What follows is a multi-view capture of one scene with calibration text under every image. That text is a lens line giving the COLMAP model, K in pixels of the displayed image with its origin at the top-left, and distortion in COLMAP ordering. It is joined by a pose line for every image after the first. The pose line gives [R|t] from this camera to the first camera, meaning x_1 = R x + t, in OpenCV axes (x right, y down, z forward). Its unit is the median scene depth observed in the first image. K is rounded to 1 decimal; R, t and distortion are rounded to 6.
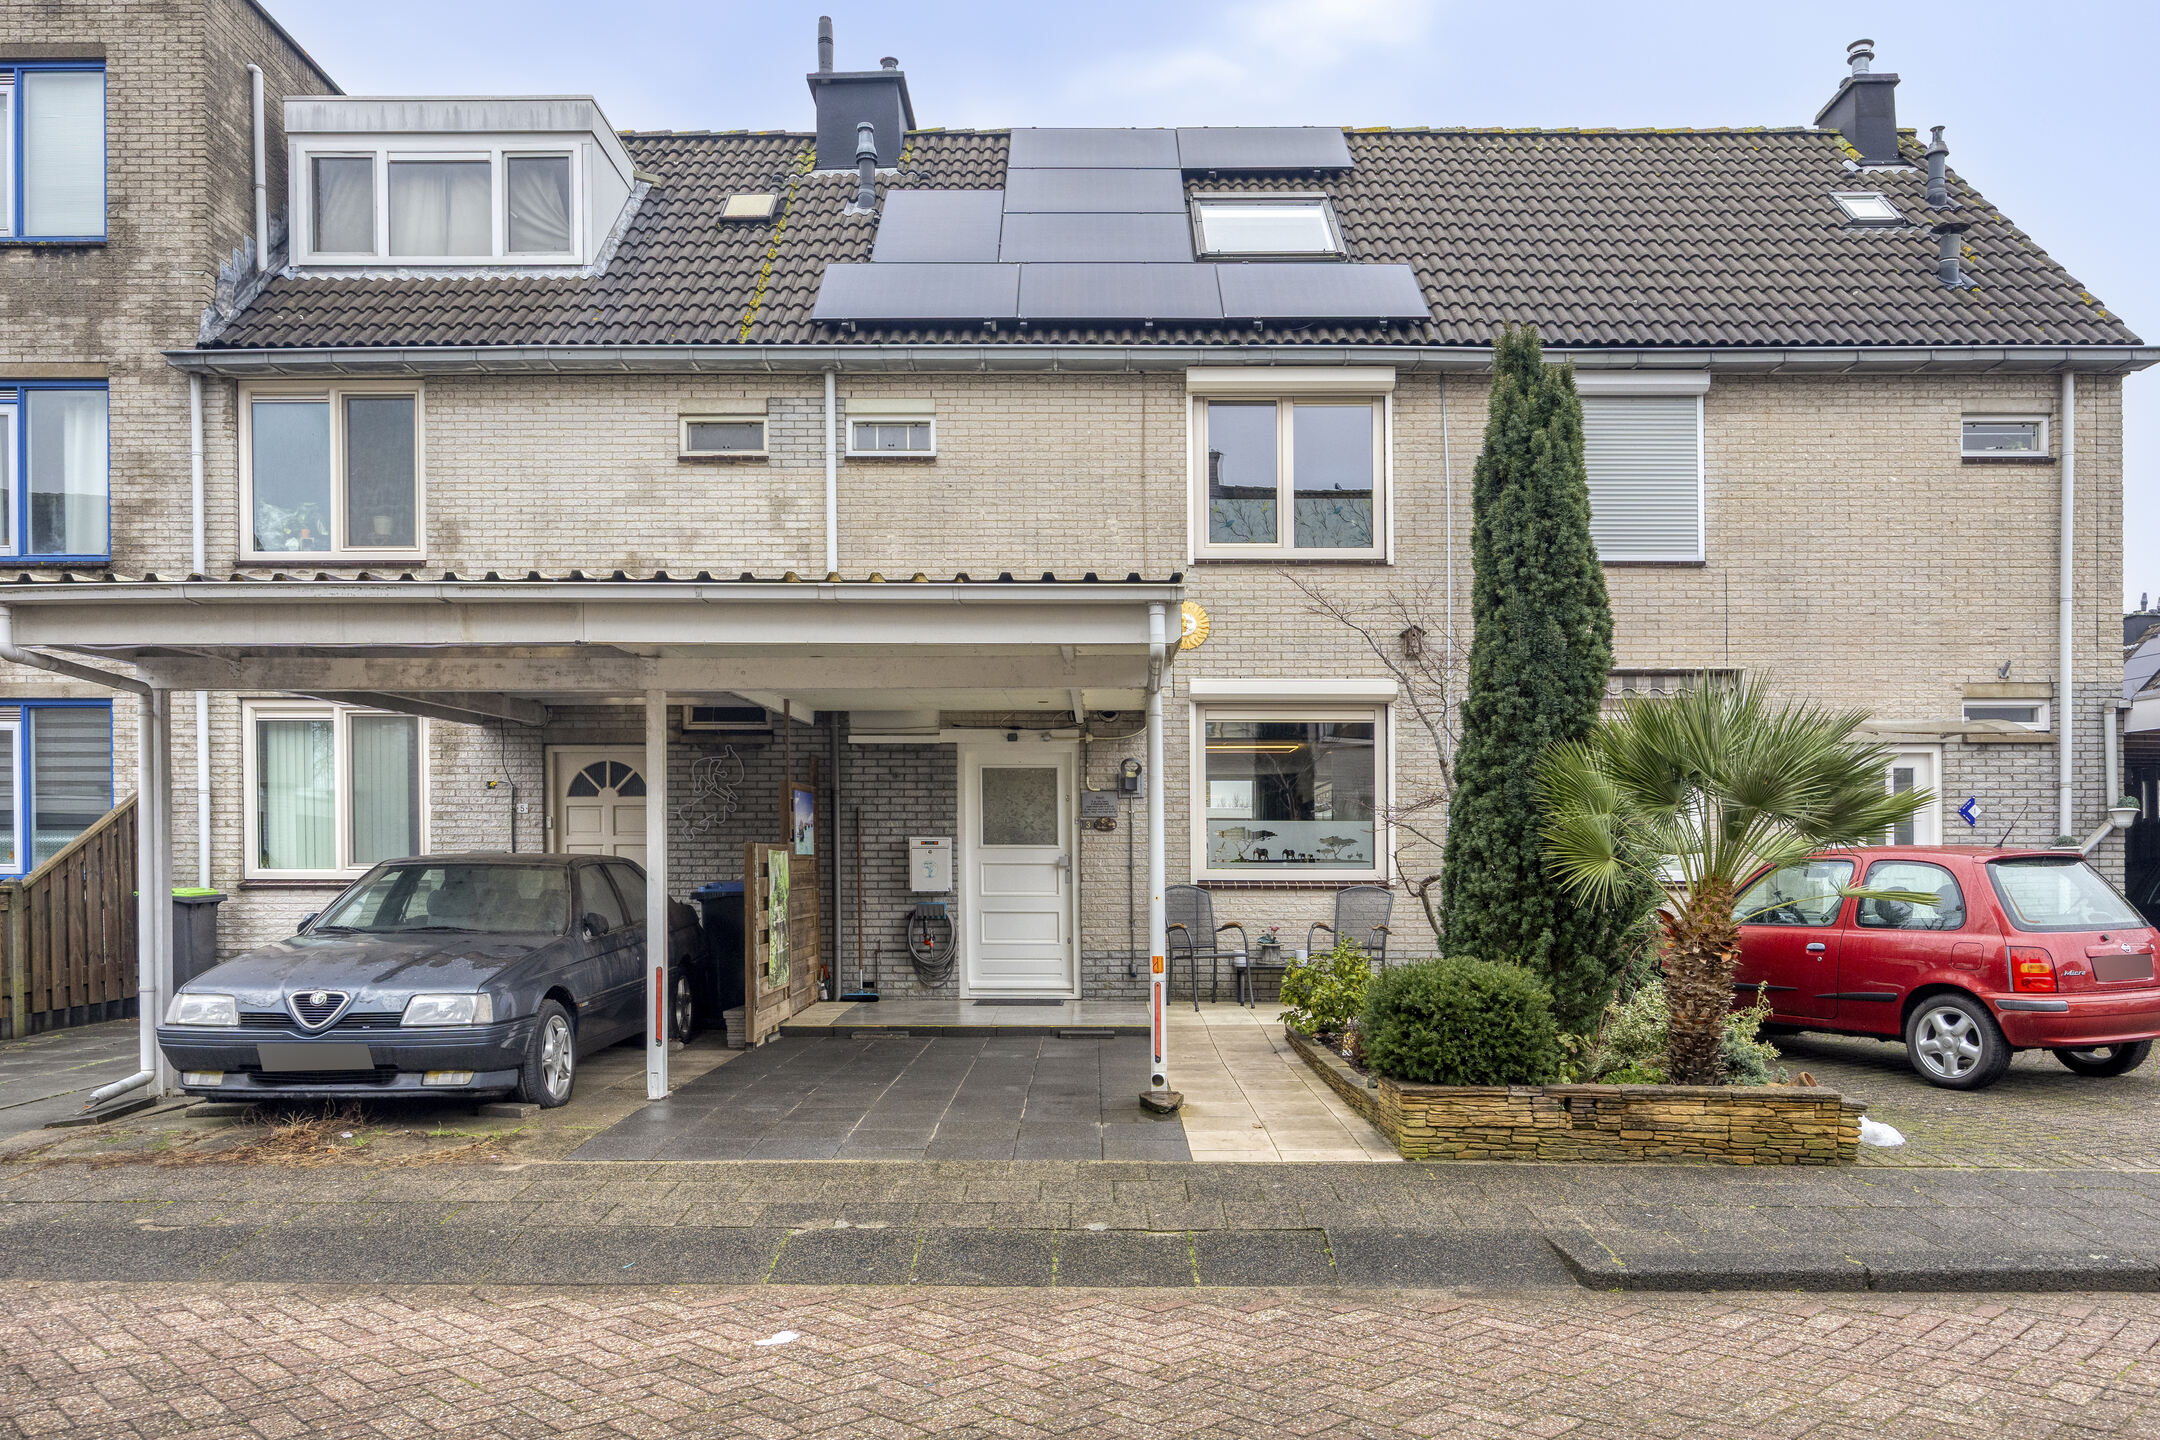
lens RADIAL K [[1501.7, 0, 1094.4], [0, 1501.7, 872.7], [0, 0, 1]] dist [0.002416, -0.002323]
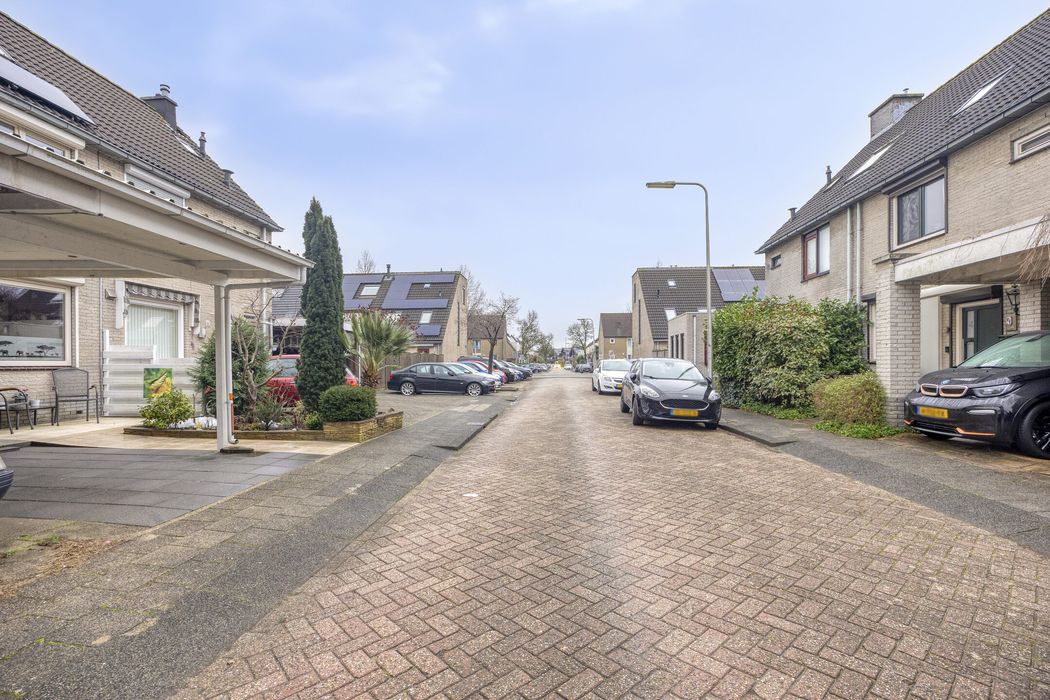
lens RADIAL K [[458.9, 0, 524.3], [0, 458.9, 359.2], [0, 0, 1]] dist [-0.004305, 0.000216]
pose [[0.083458, 0.005758, 0.996495, -0.430631], [0.004734, 0.999970, -0.006174, 0.002887], [-0.996500, 0.005232, 0.083428, 0.274794]]
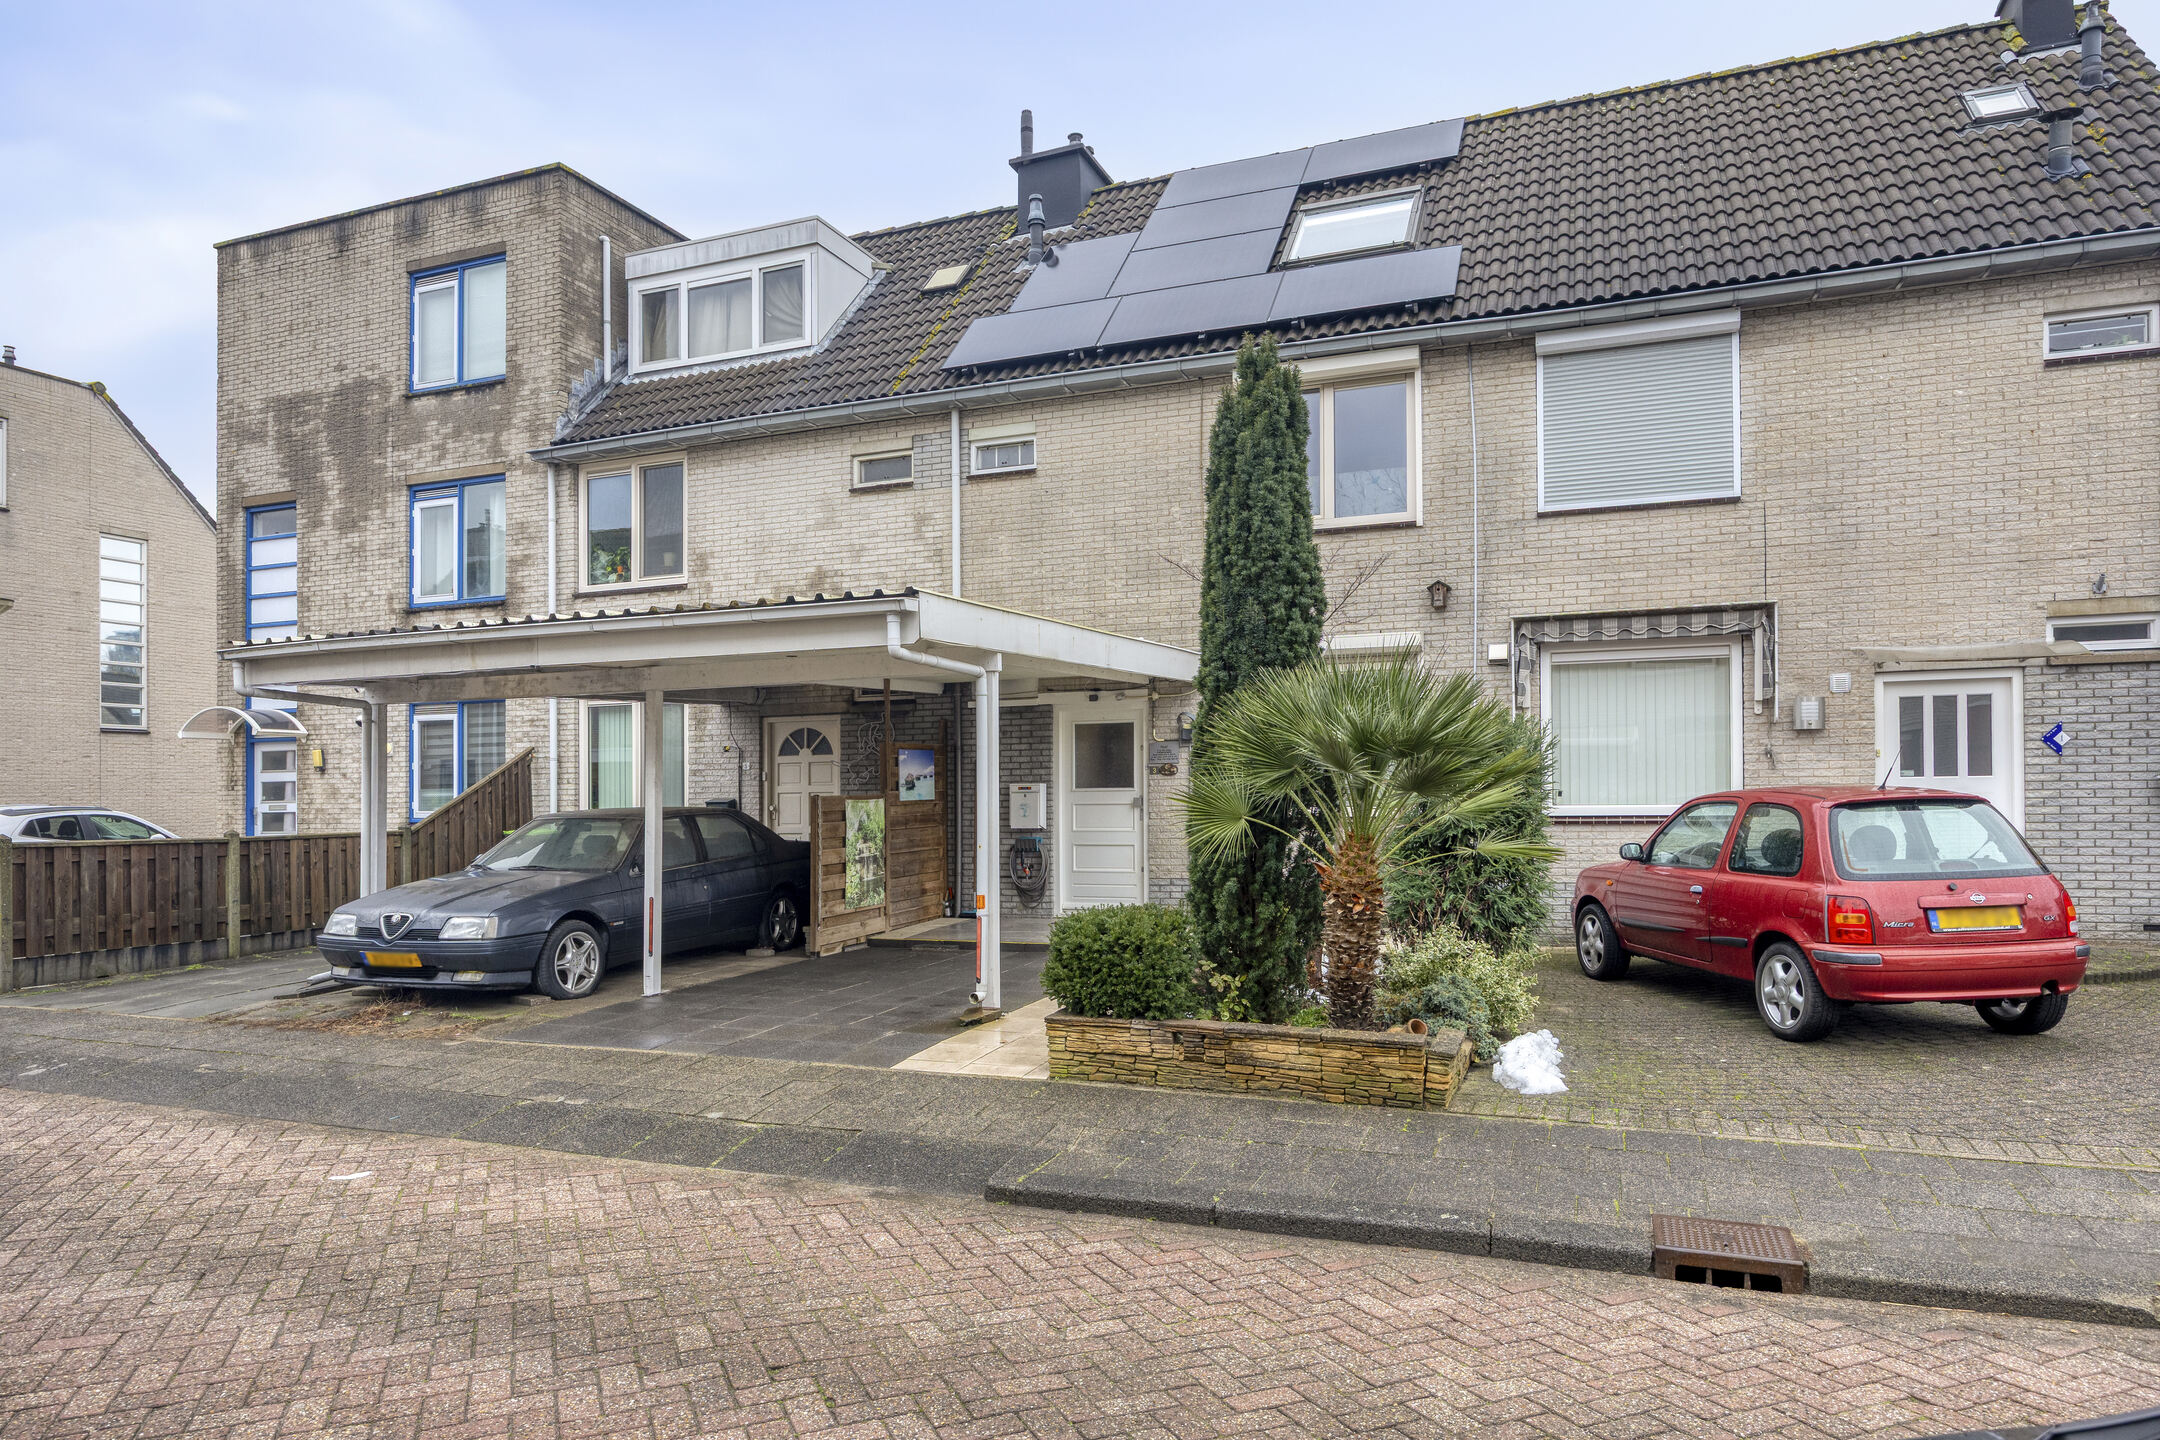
lens RADIAL K [[1317.2, 0, 1095.5], [0, 1317.2, 773.3], [0, 0, 1]] dist [-0.007480, 0.000530]
pose [[0.934444, -0.017846, -0.355662, 0.315182], [0.014113, 0.999815, -0.013086, -0.016841], [0.355830, 0.007209, 0.934523, 0.026435]]
